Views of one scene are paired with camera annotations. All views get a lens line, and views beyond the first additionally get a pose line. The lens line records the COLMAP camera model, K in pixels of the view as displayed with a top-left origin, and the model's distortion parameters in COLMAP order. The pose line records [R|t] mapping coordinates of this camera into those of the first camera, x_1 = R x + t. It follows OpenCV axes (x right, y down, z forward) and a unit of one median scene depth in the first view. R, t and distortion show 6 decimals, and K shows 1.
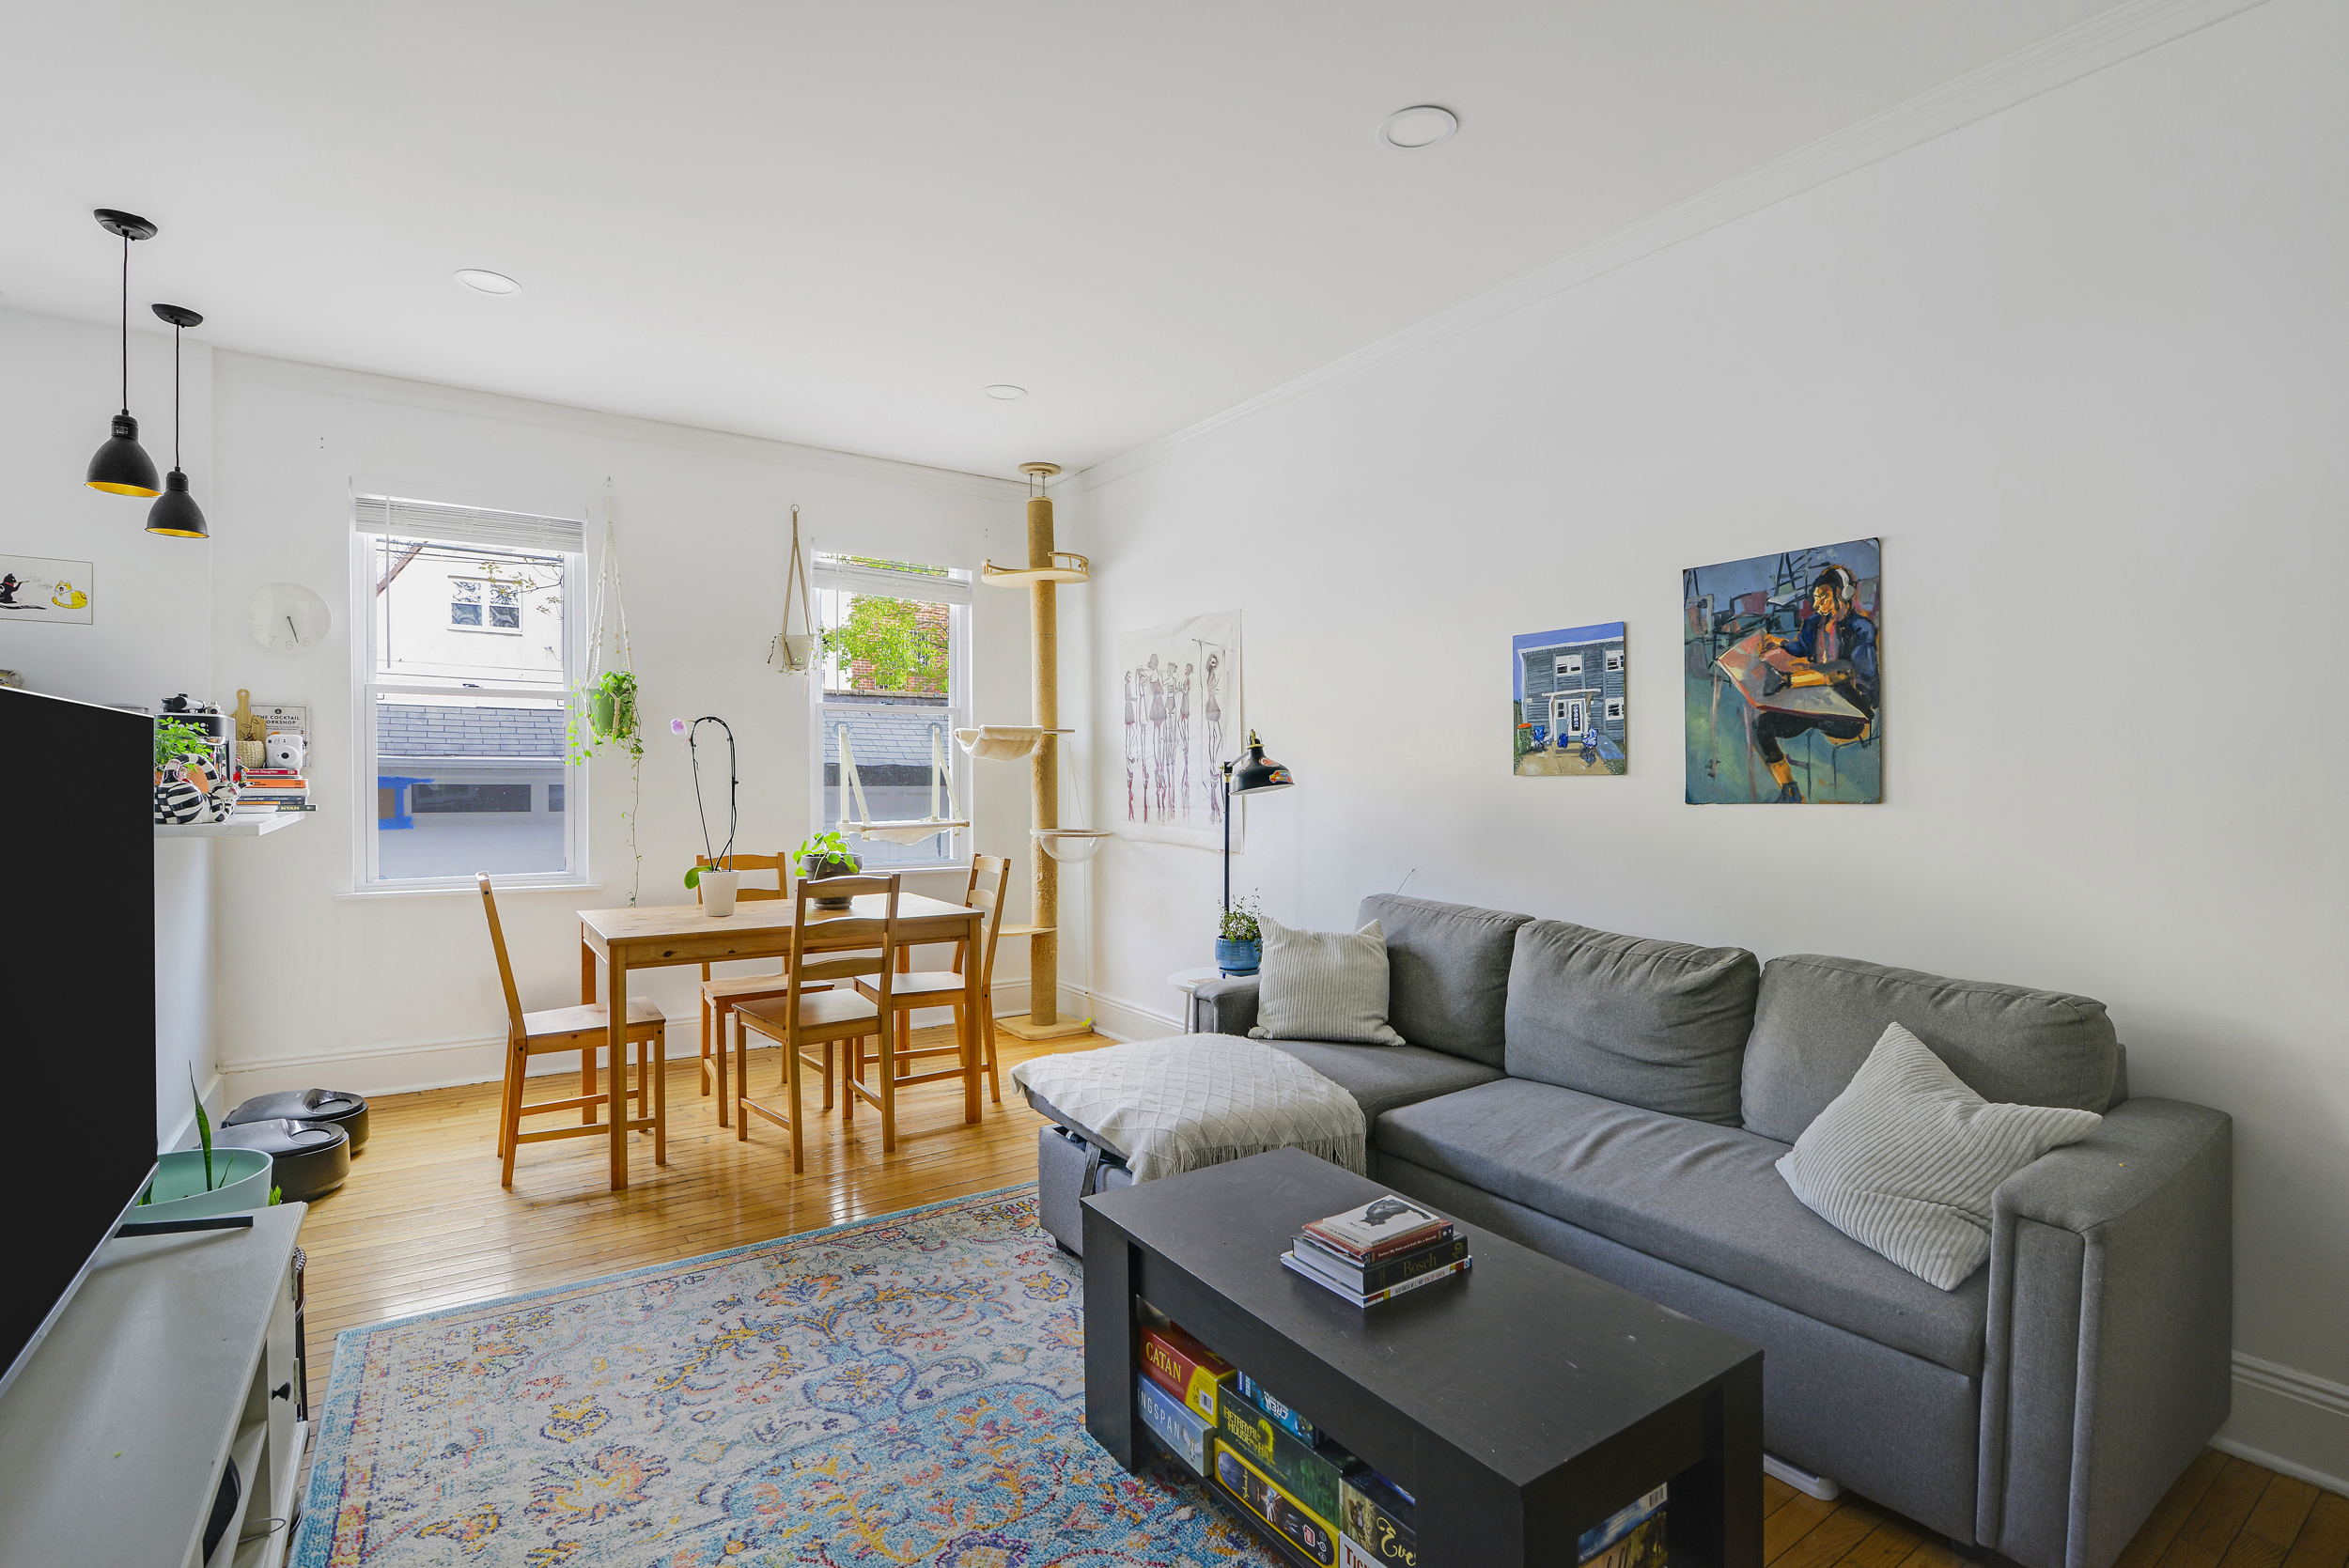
lens RADIAL K [[1085.6, 0, 1173.9], [0, 1085.6, 770.5], [0, 0, 1]] dist [-0.020552, -0.000692]
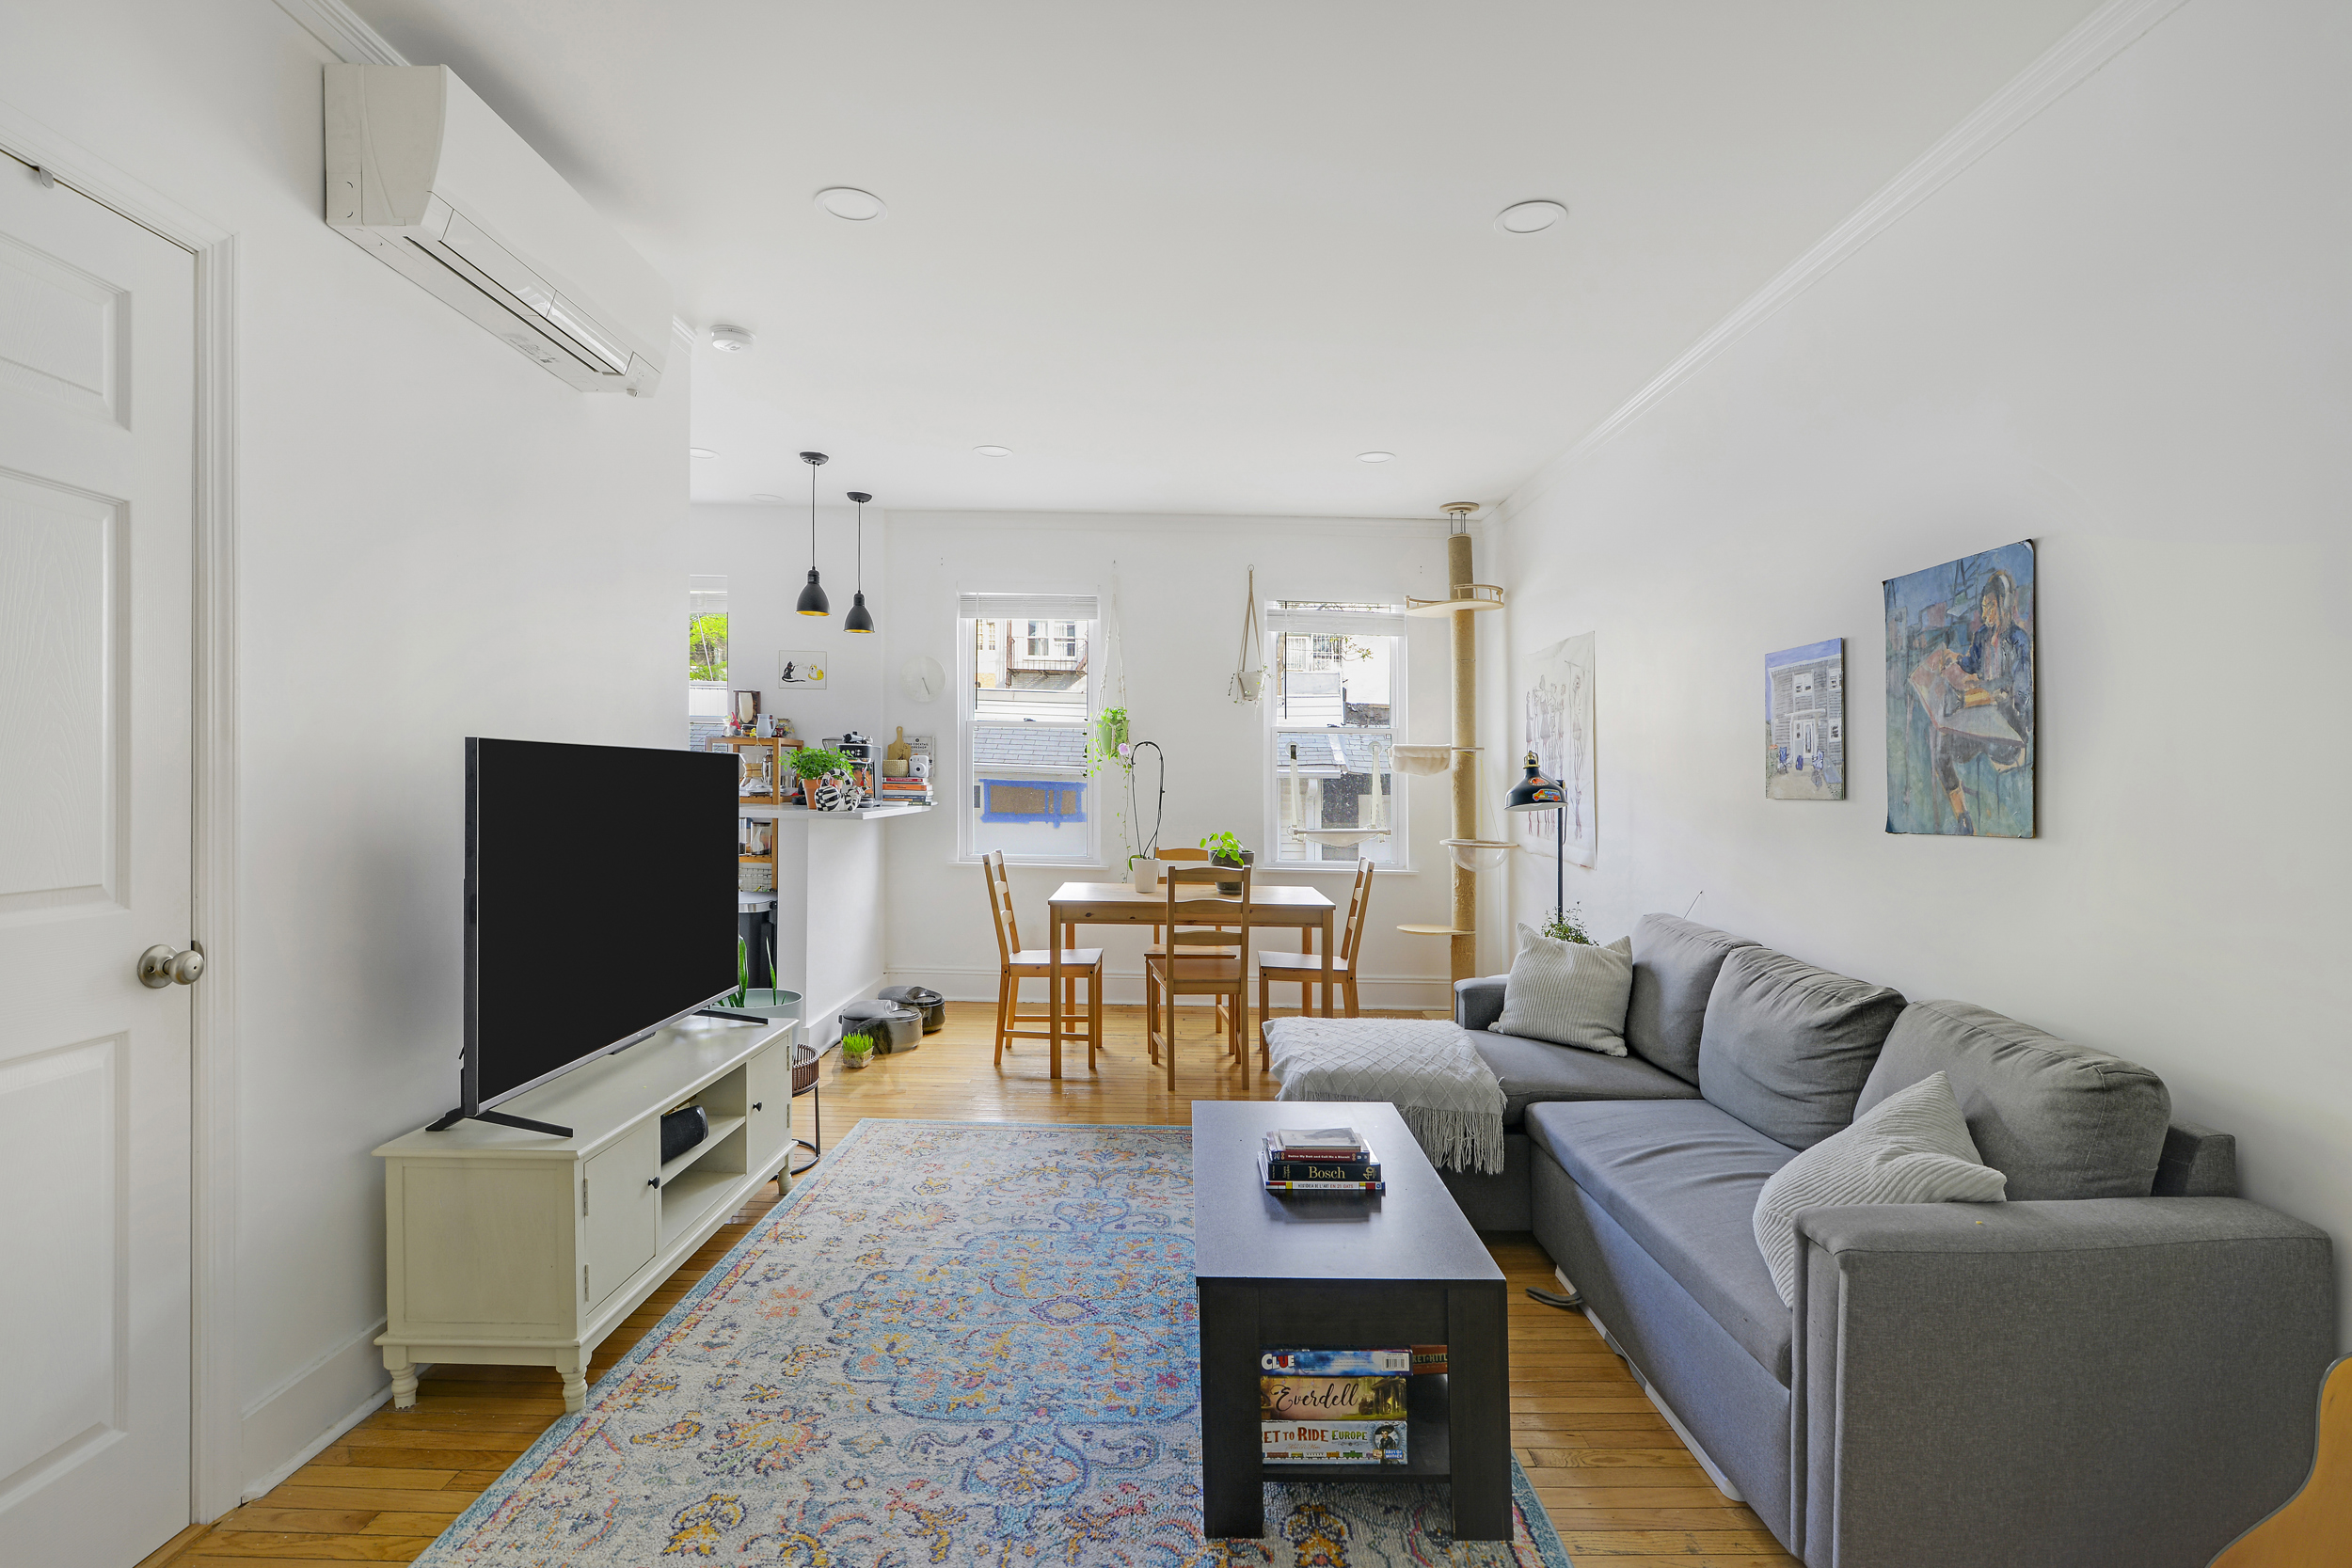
lens RADIAL K [[1086.9, 0, 1175.4], [0, 1086.9, 770.5], [0, 0, 1]] dist [-0.020552, -0.000692]
pose [[0.827325, 0.005945, -0.561691, 0.462105], [-0.010819, 0.999927, -0.005352, -0.010263], [0.561619, 0.010505, 0.827329, -0.105917]]
